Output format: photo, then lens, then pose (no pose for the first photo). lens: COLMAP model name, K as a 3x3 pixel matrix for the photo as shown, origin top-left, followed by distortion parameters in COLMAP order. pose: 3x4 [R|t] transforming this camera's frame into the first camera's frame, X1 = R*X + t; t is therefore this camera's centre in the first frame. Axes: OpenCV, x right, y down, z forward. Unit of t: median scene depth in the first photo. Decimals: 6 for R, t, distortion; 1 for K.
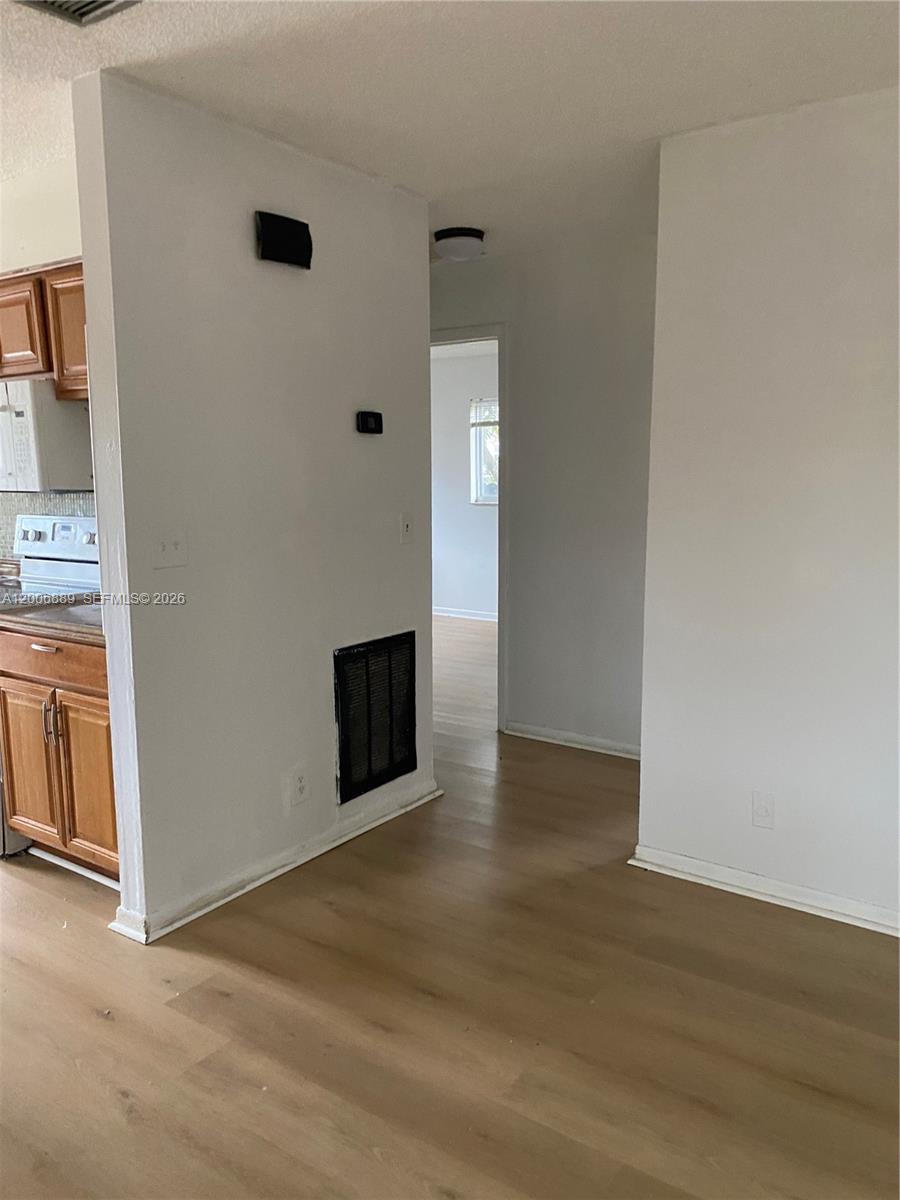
lens RADIAL K [[918.4, 0, 447.4], [0, 918.4, 597.2], [0, 0, 1]] dist [0.008157, 0.002509]
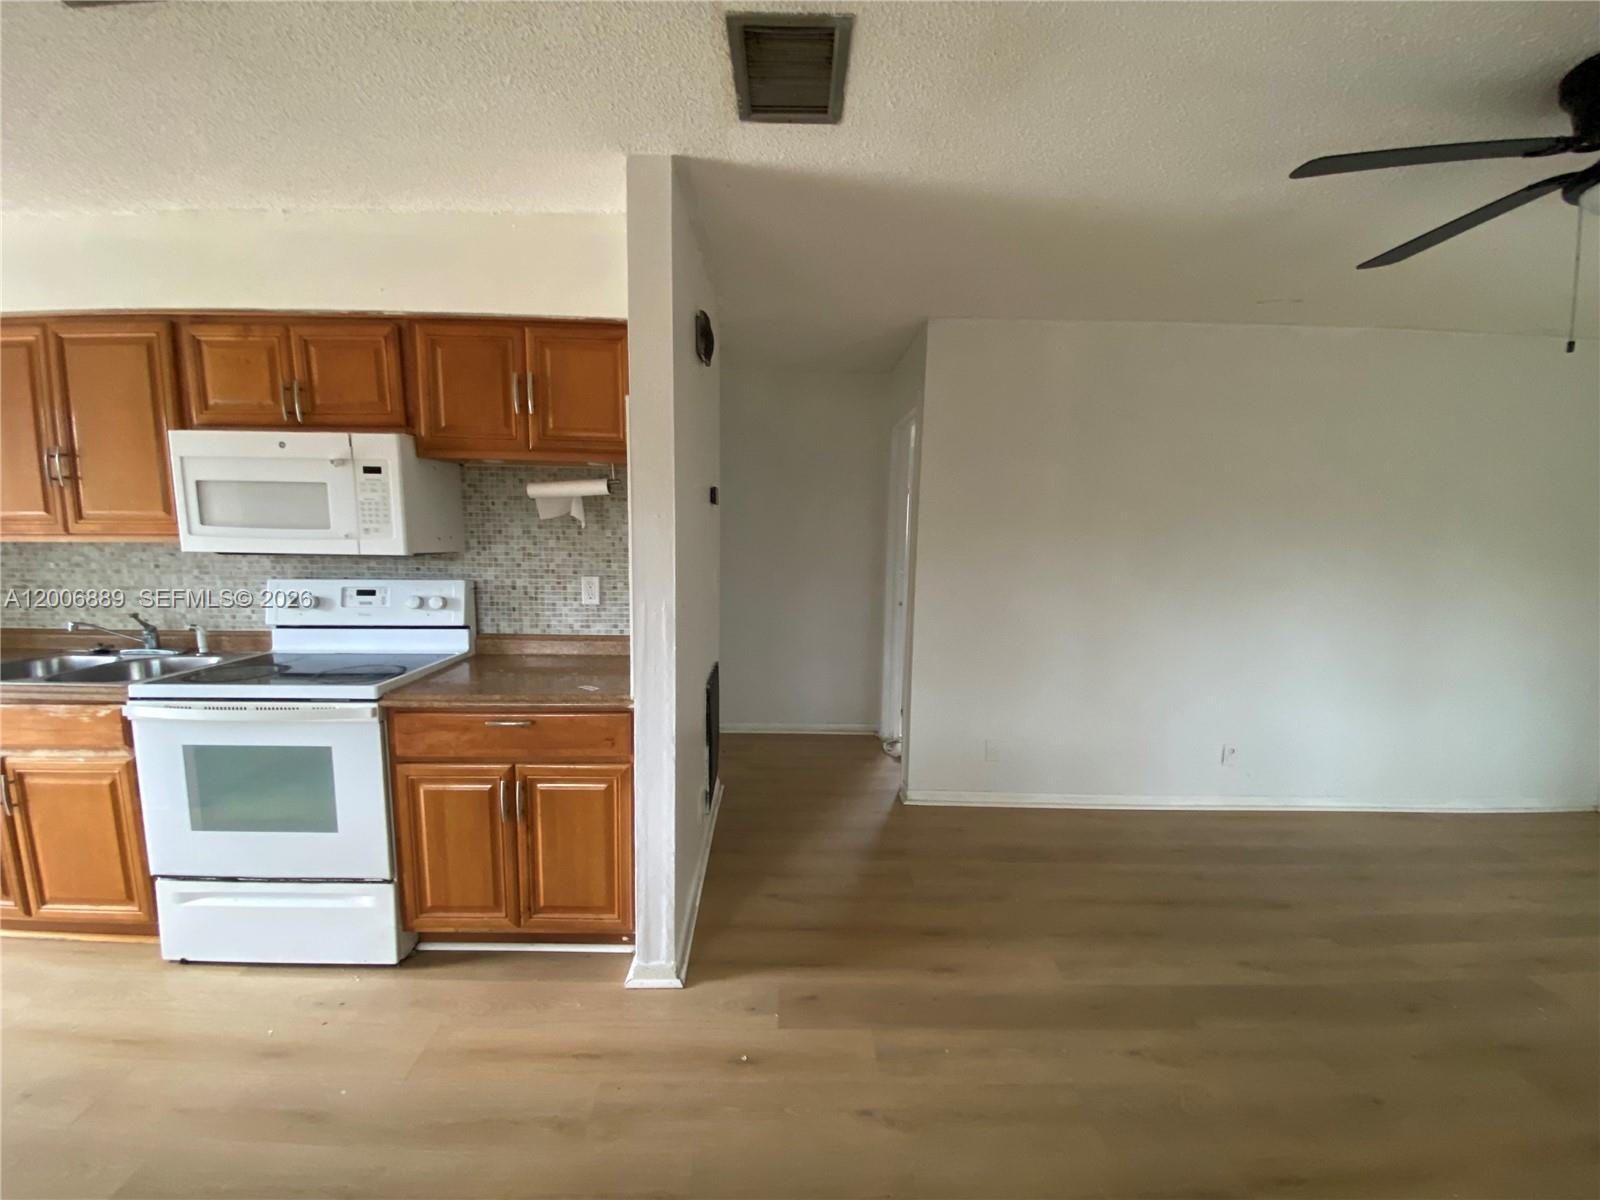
lens RADIAL K [[650.3, 0, 774.3], [0, 650.3, 600.5], [0, 0, 1]] dist [-0.000749, -0.000516]
pose [[0.806765, -0.054358, 0.588367, -0.564044], [0.063264, 0.997982, 0.005455, -0.053588], [-0.587476, 0.032822, 0.808576, 0.276209]]
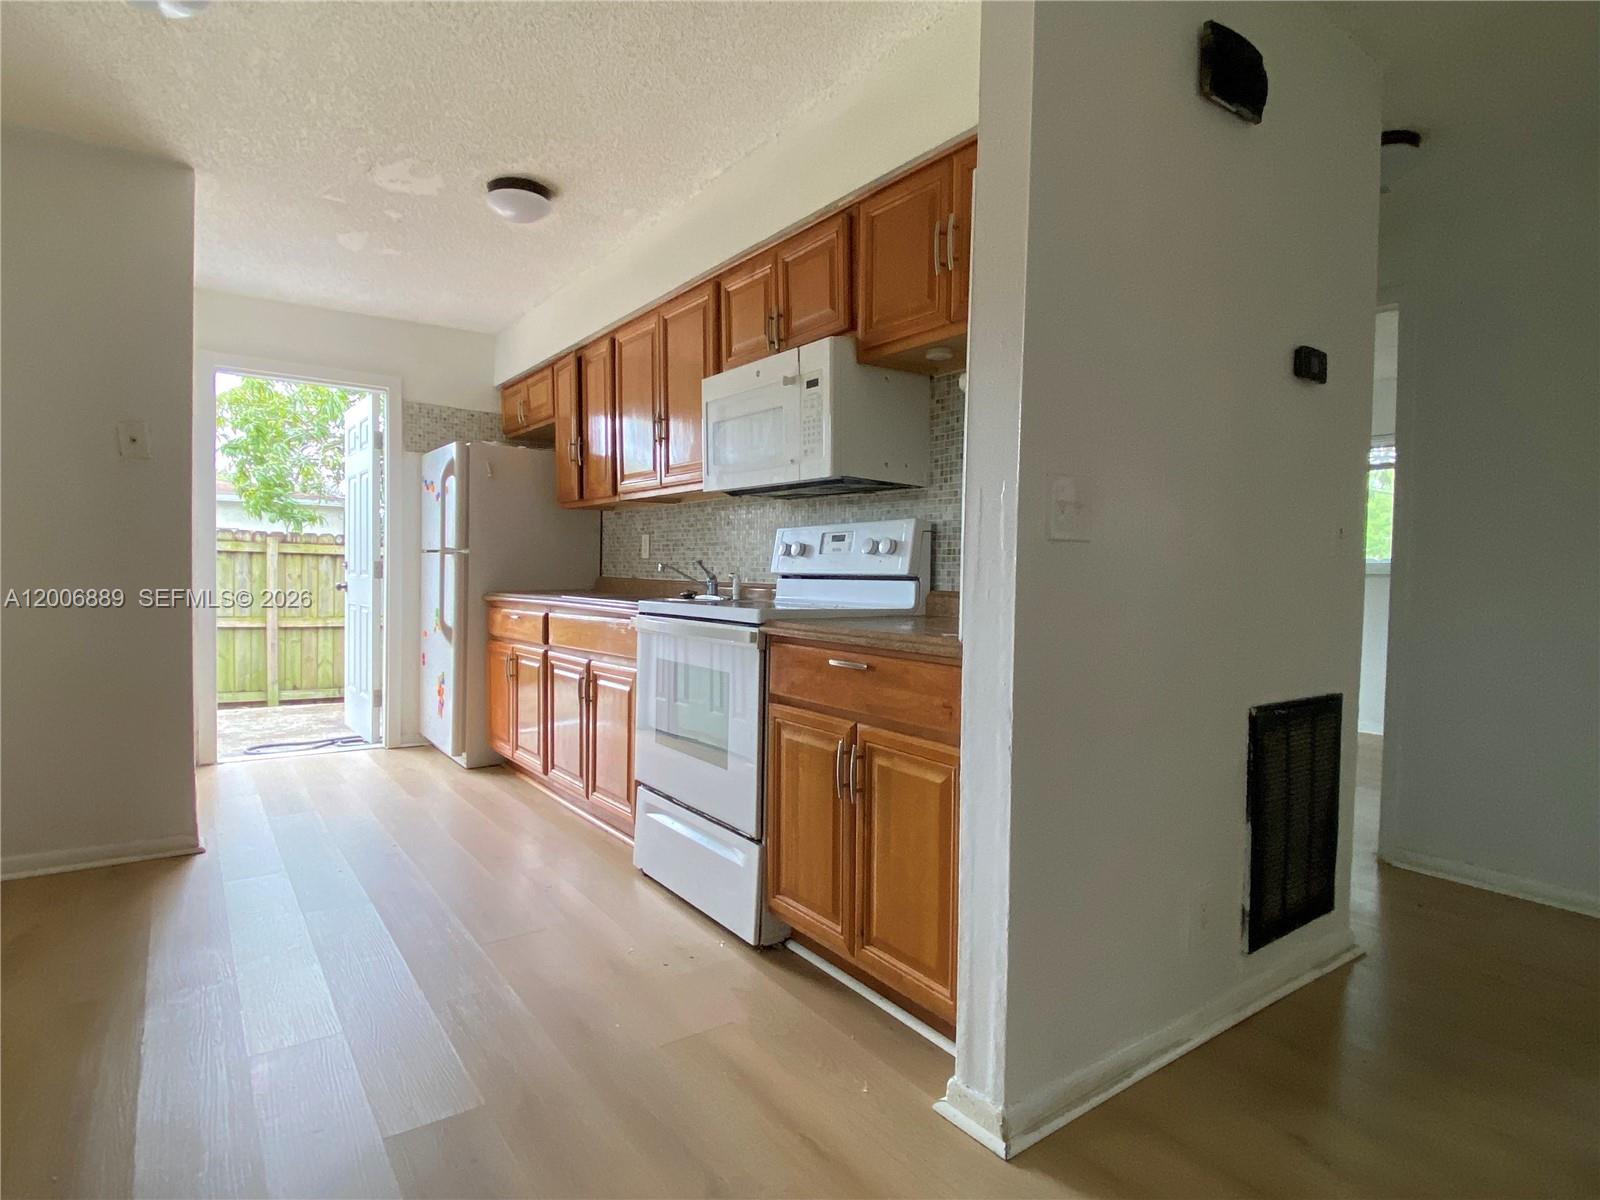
lens RADIAL K [[857.9, 0, 800.0], [0, 857.9, 600.0], [0, 0, 1]] dist [0.061018, -0.000821]
pose [[0.950410, 0.036037, -0.308904, -0.250112], [-0.068589, 0.993095, -0.095175, 0.066906], [0.303342, 0.111643, 0.946319, 0.321704]]
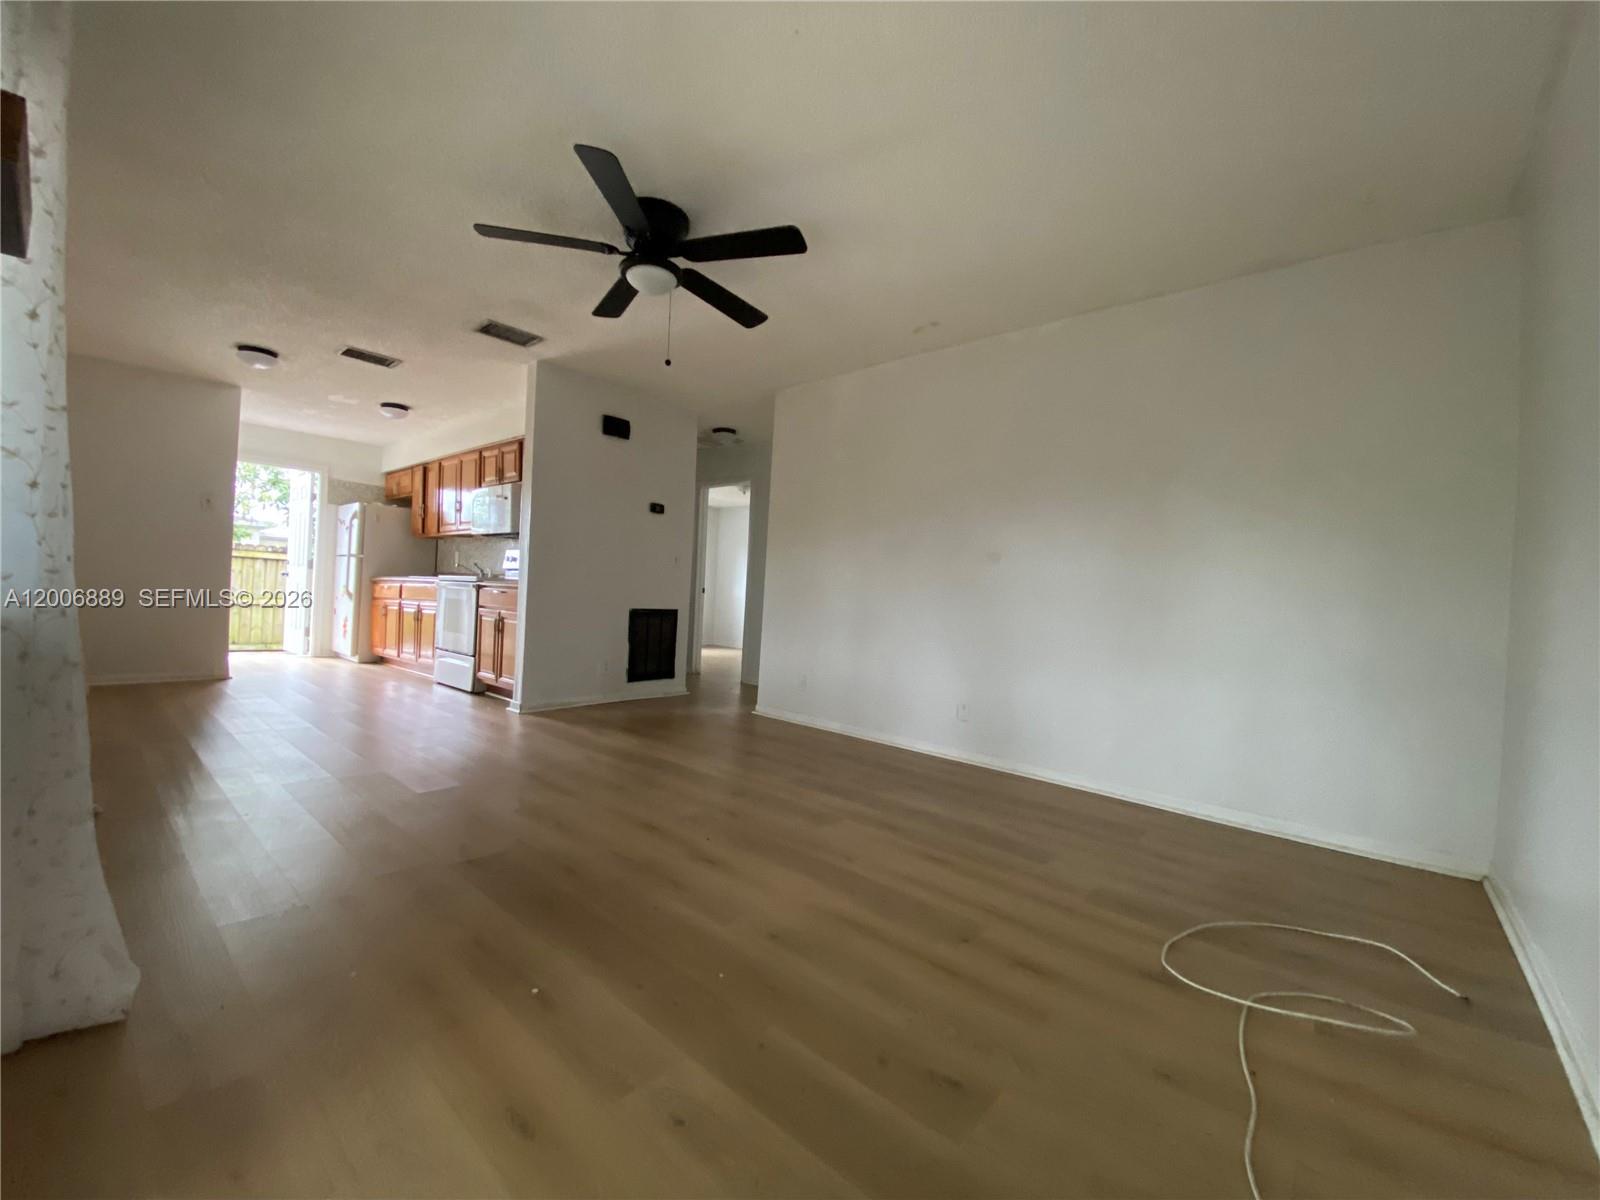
lens RADIAL K [[636.4, 0, 800.0], [0, 636.4, 600.0], [0, 0, 1]] dist [-0.001559, -0.000462]
pose [[0.995784, 0.055769, -0.072827, 0.403835], [-0.065091, 0.989025, -0.132640, 0.220805], [0.064631, 0.136821, 0.988485, -0.488445]]
